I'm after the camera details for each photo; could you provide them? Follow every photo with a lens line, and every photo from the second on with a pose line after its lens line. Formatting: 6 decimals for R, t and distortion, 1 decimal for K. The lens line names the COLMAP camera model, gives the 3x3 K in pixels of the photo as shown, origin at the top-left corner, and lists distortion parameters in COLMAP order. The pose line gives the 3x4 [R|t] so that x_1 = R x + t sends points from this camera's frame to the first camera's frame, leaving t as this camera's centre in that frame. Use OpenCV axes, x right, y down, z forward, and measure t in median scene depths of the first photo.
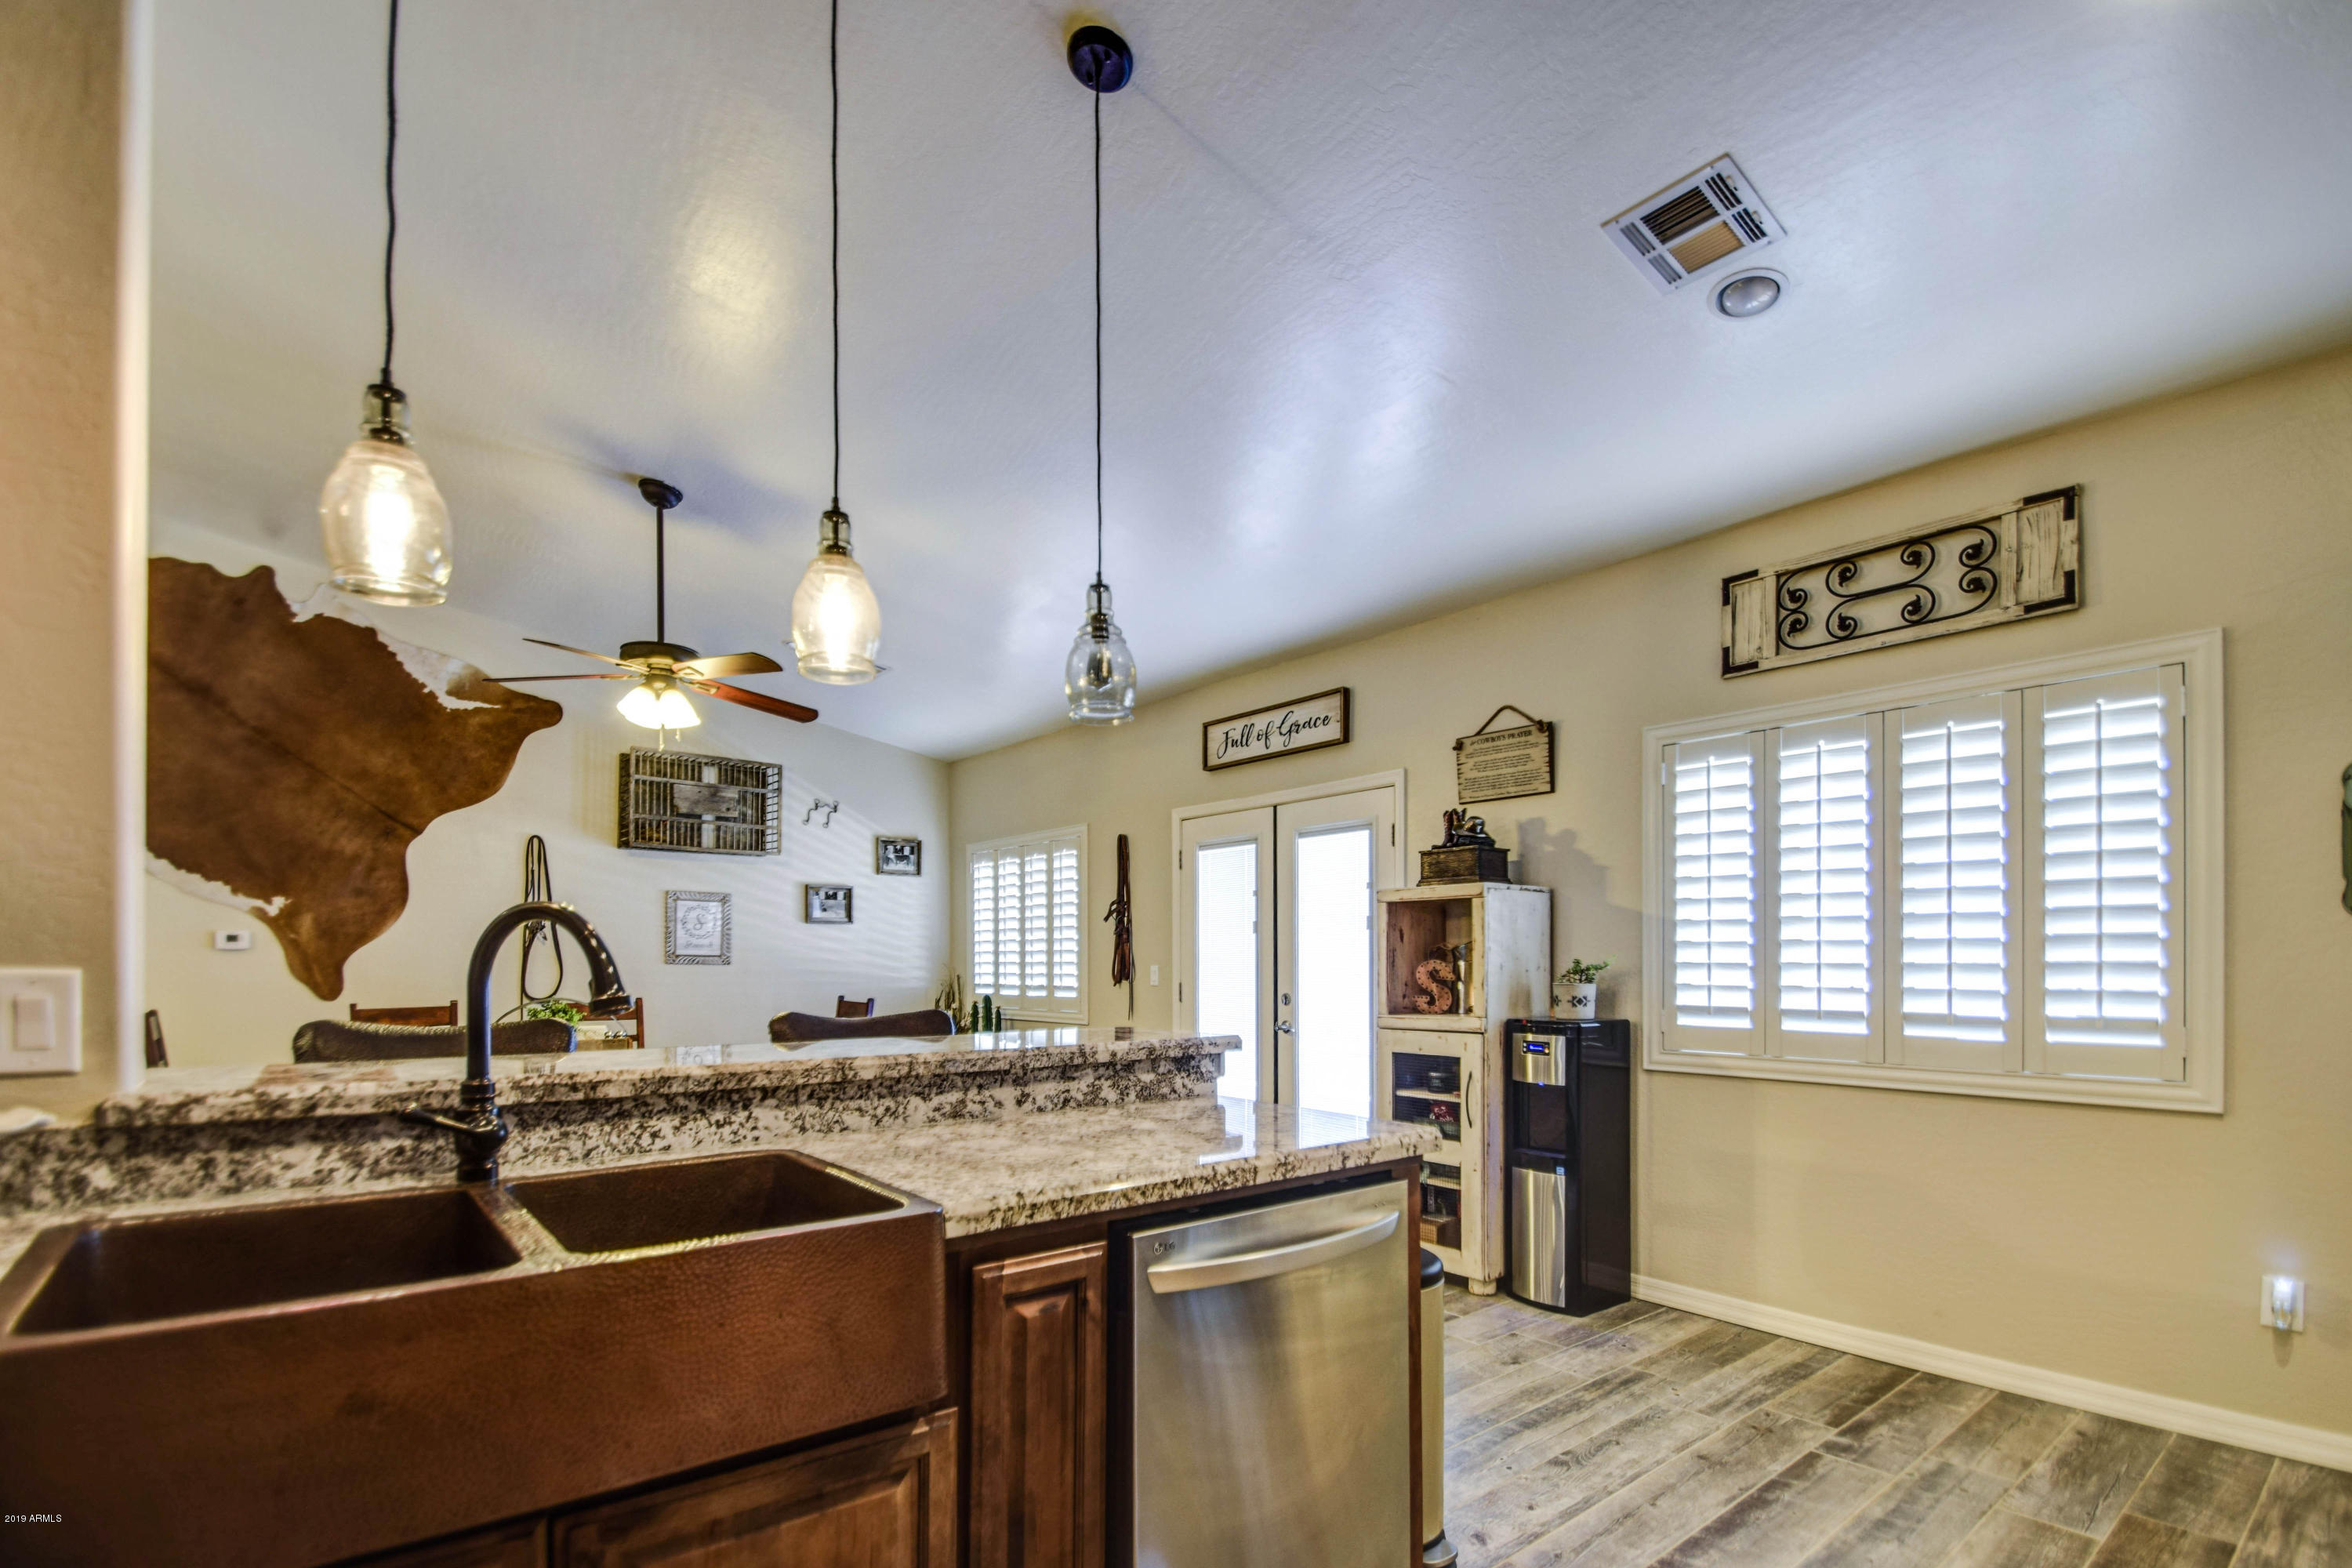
lens RADIAL K [[1097.4, 0, 1171.0], [0, 1097.4, 971.4], [0, 0, 1]] dist [0.040125, -0.035026]
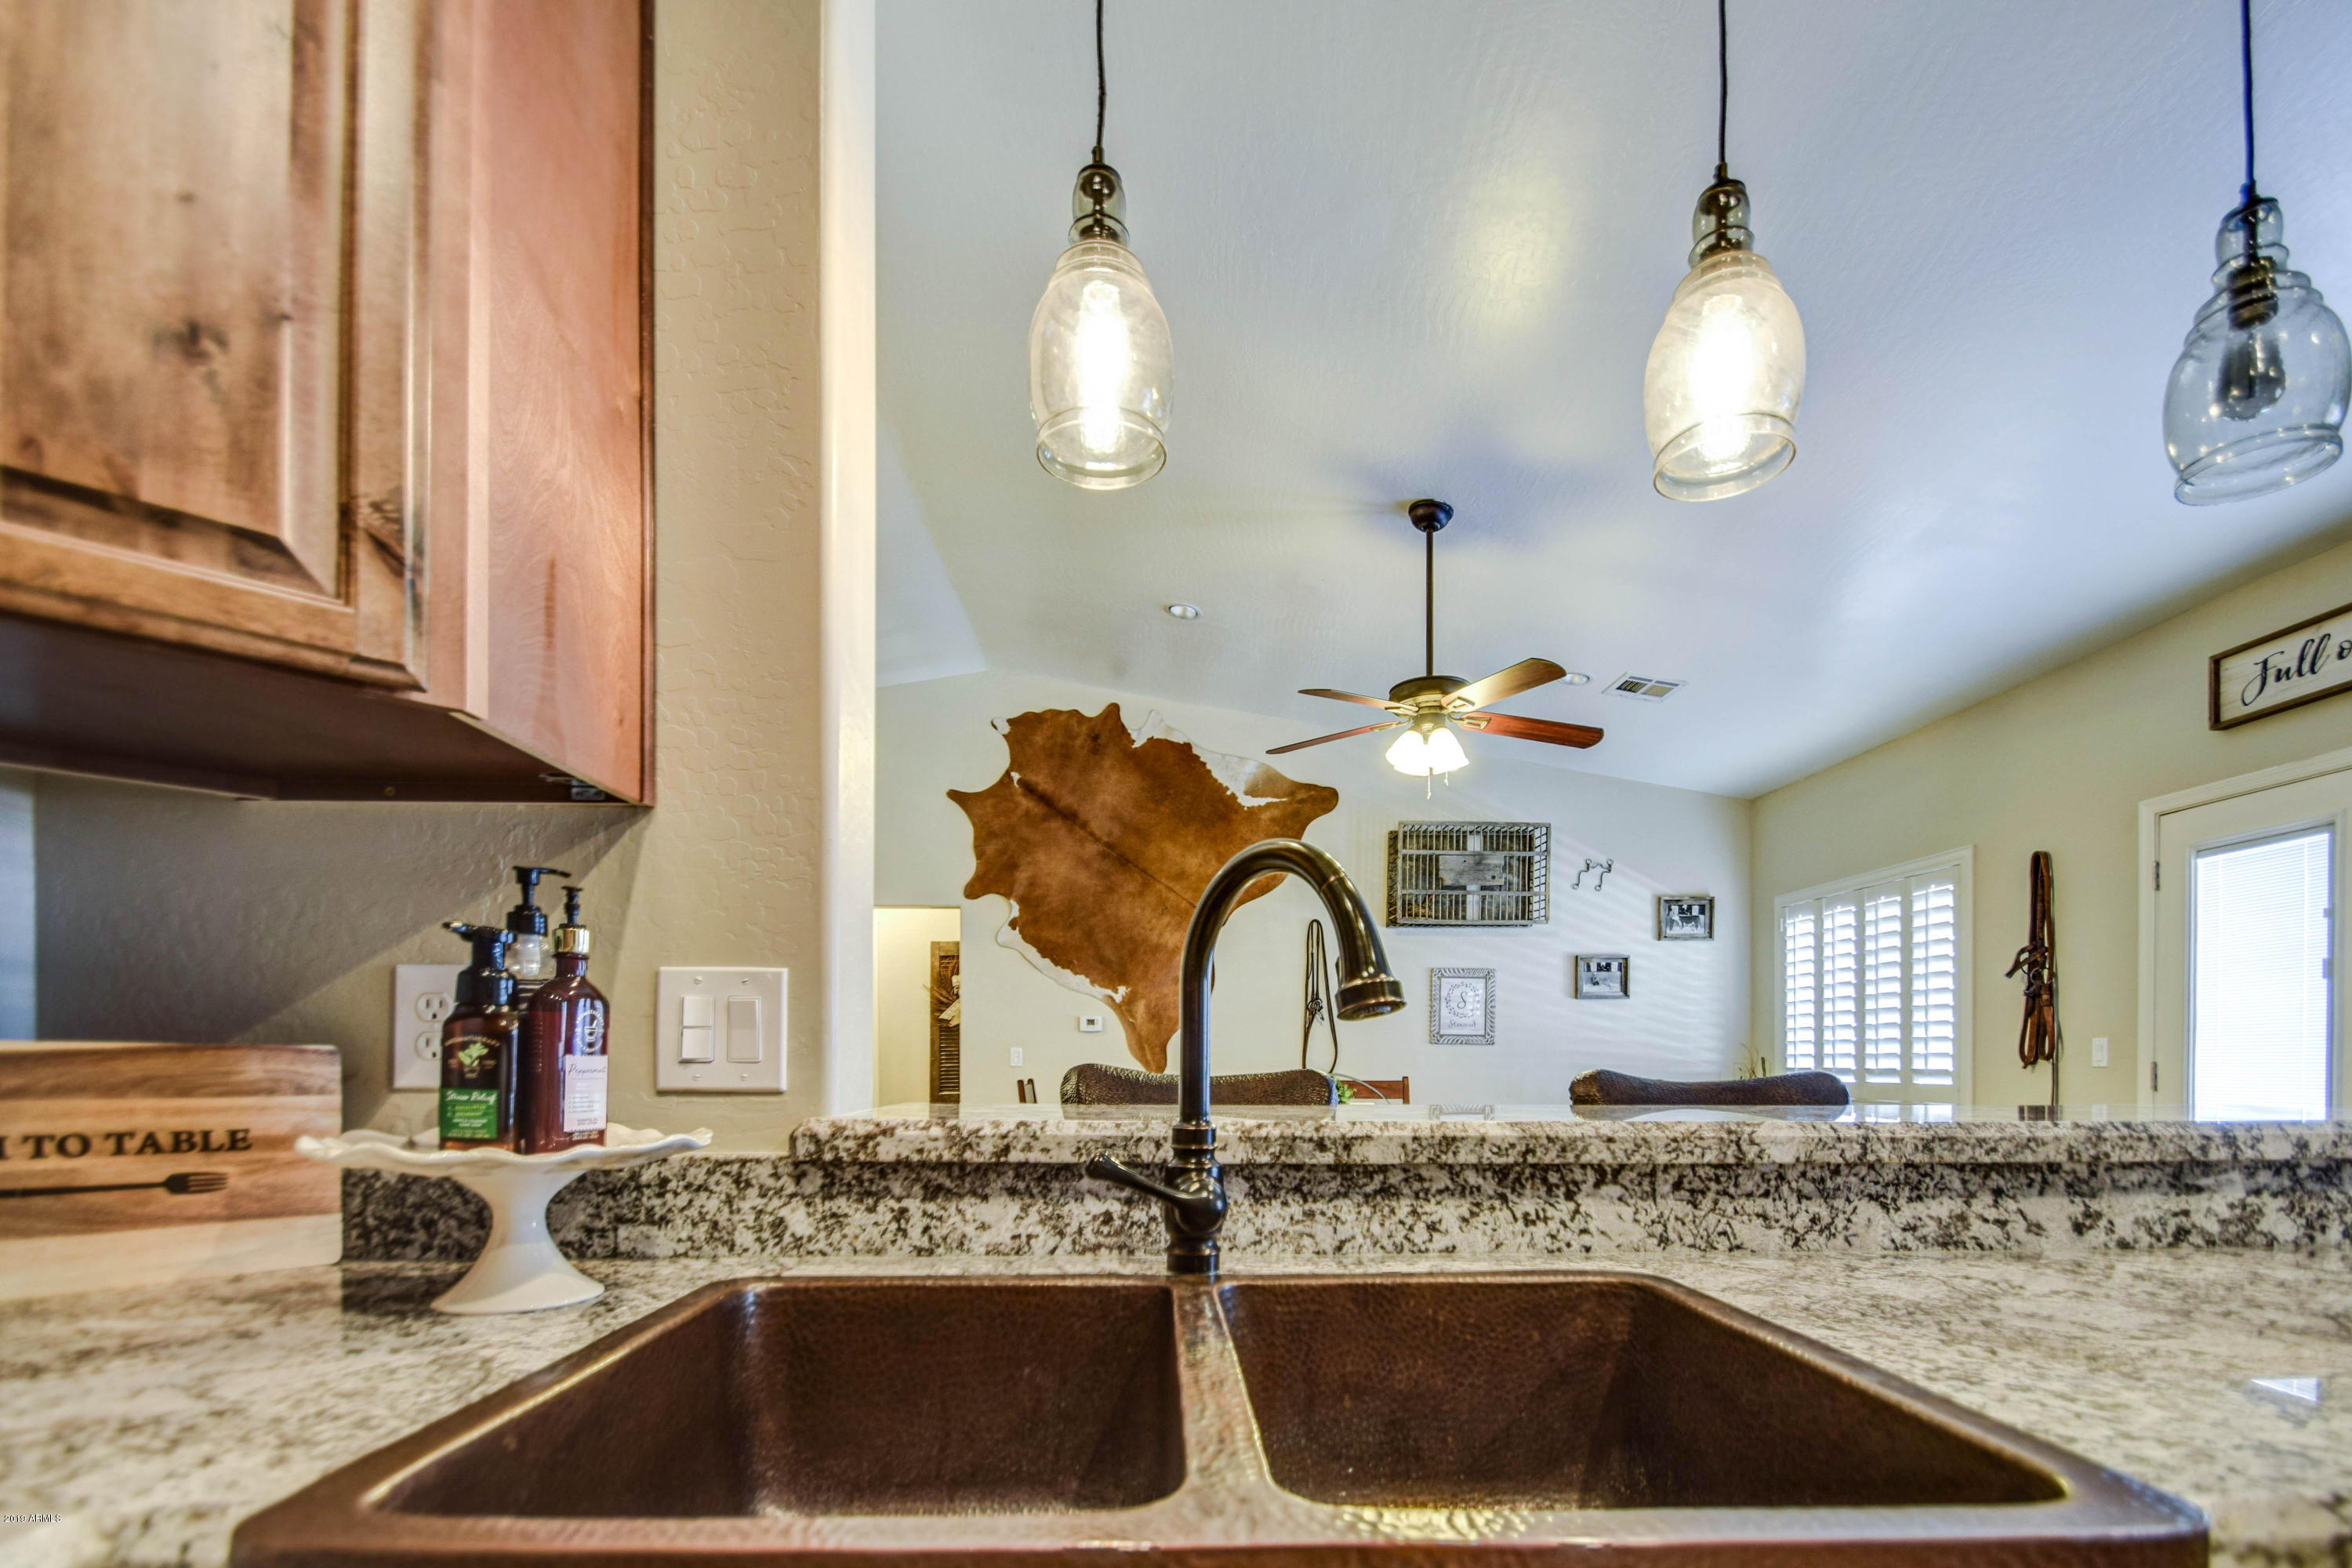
lens RADIAL K [[1089.8, 0, 1174.4], [0, 1089.8, 1056.9], [0, 0, 1]] dist [0.031946, -0.027862]
pose [[0.792356, -0.002814, -0.610053, -0.165040], [-0.003477, 0.999952, -0.009129, 0.045889], [0.610049, 0.009355, 0.792308, 0.336384]]
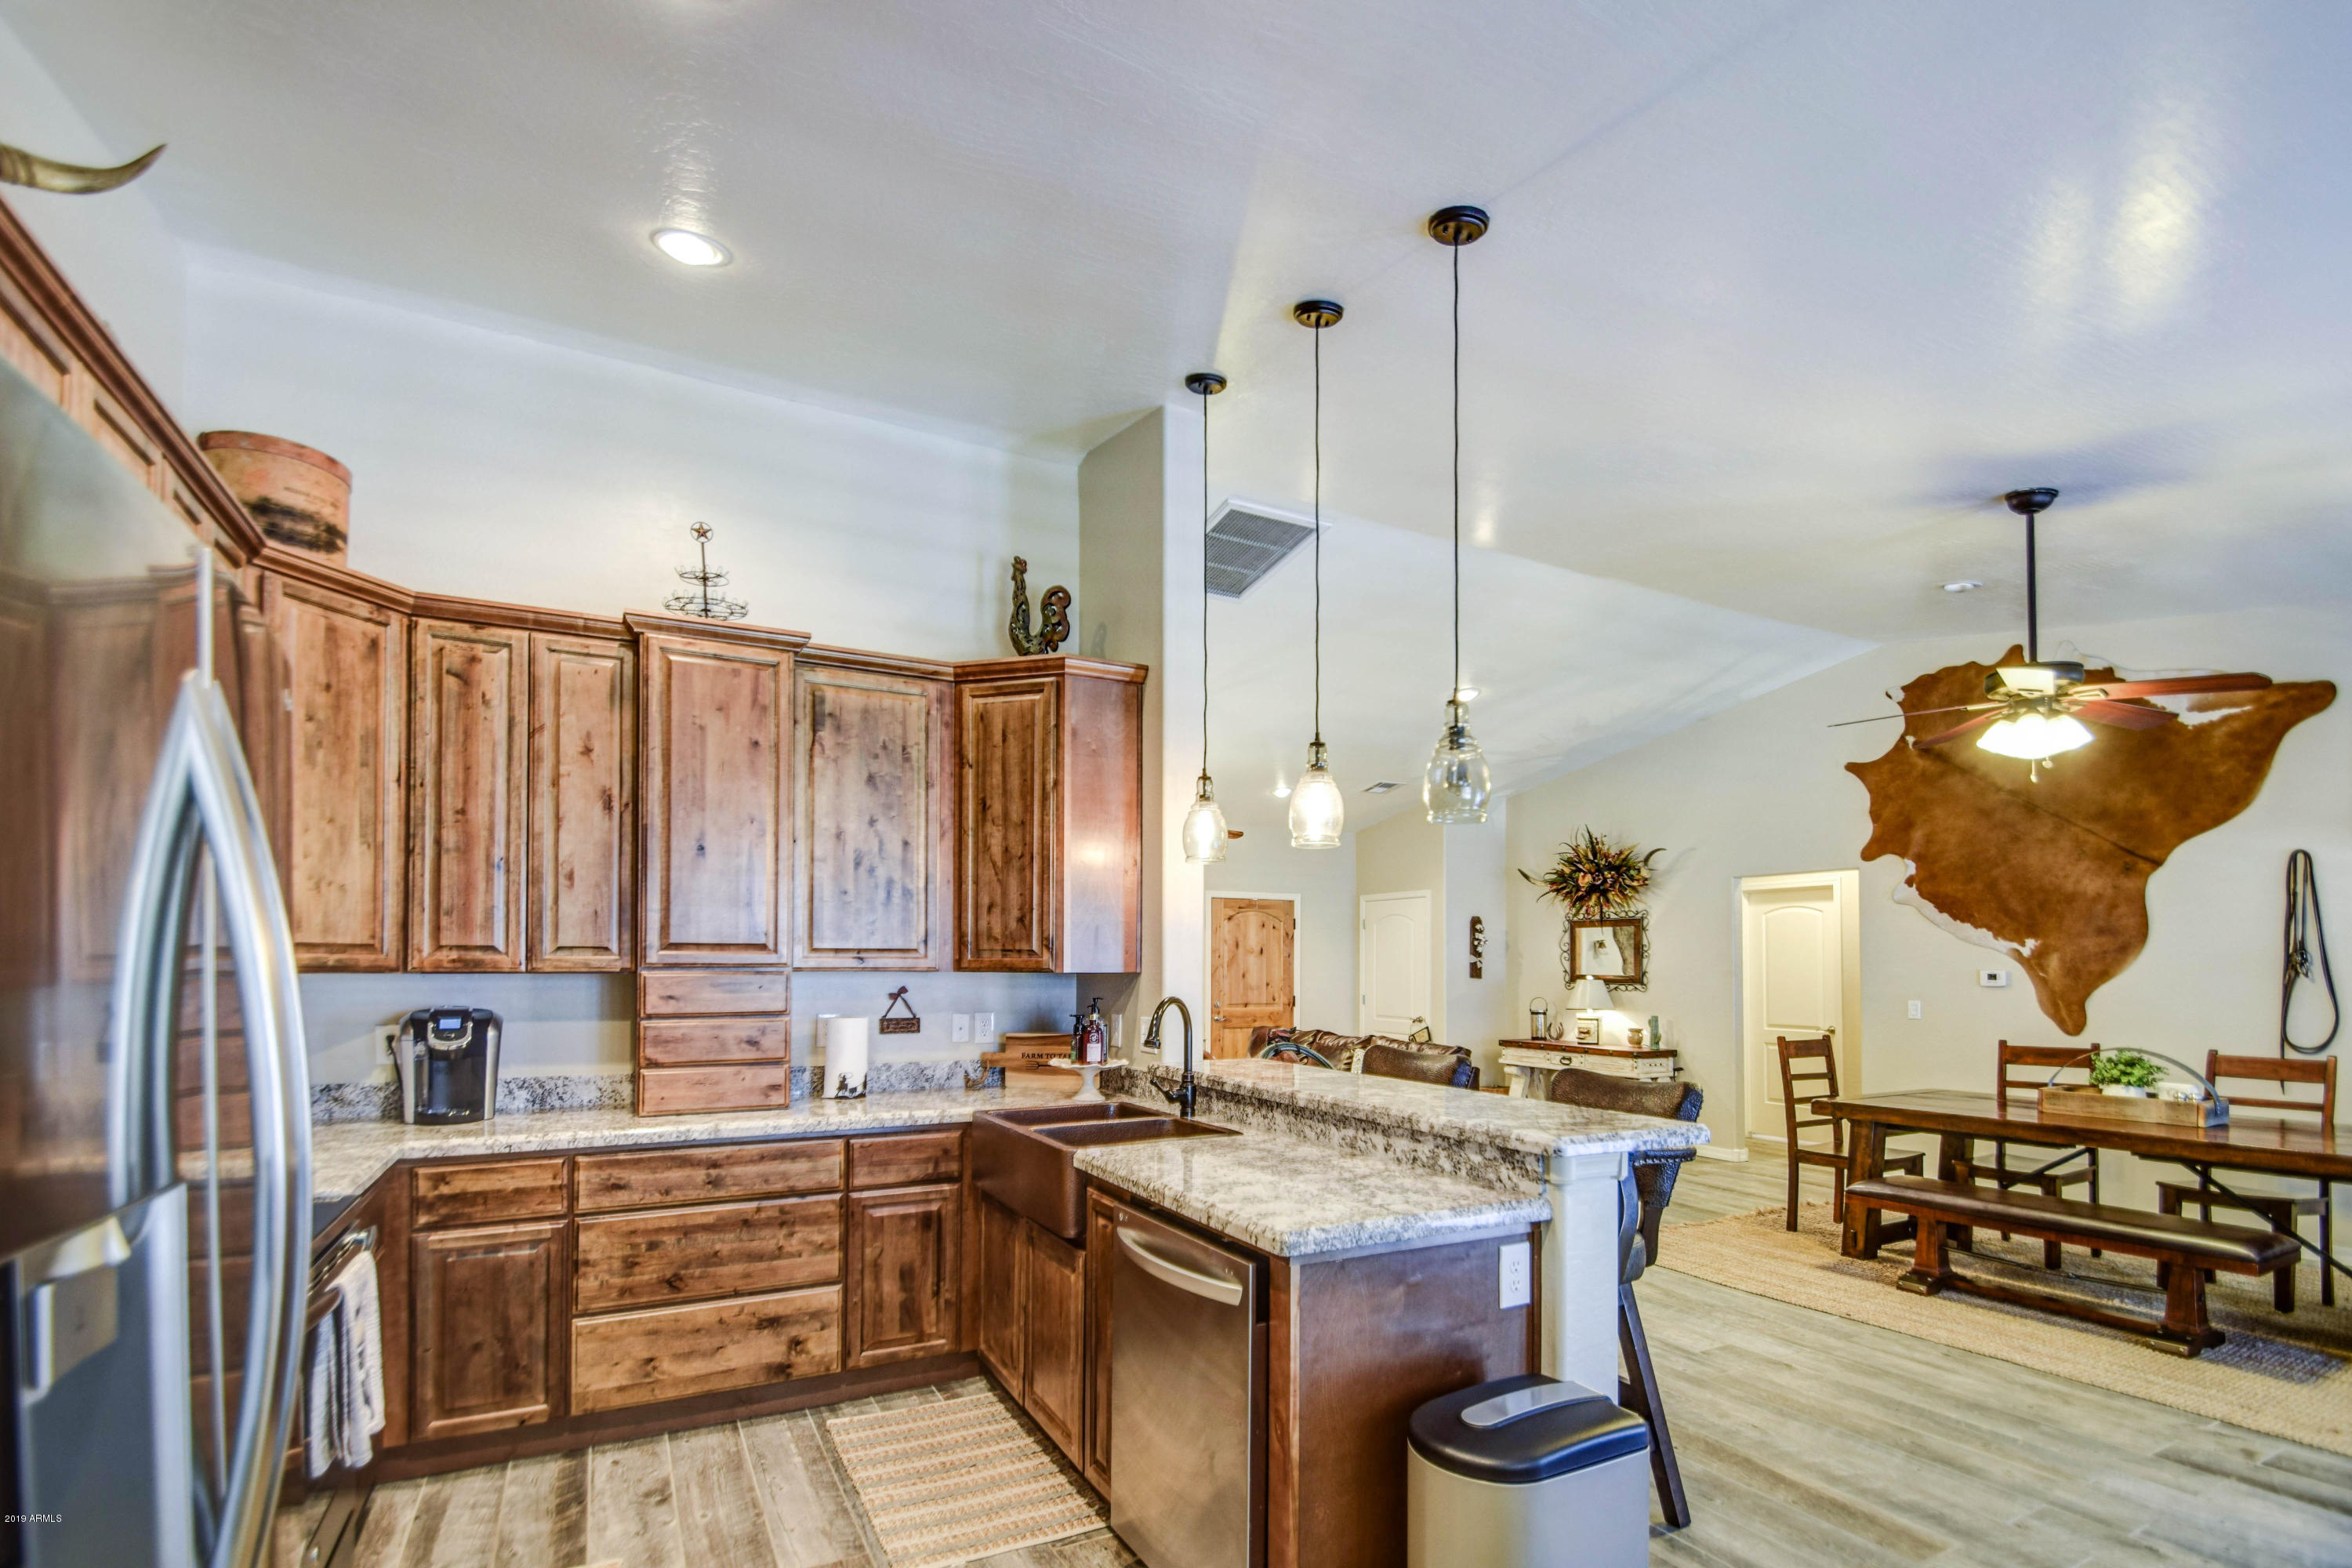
lens RADIAL K [[1103.5, 0, 1180.8], [0, 1103.5, 937.2], [0, 0, 1]] dist [0.001908, 0.000193]
pose [[-0.210262, -0.024718, -0.977333, 1.185342], [-0.008623, 0.999688, -0.023429, -0.094643], [0.977607, 0.003501, -0.210409, 1.068579]]
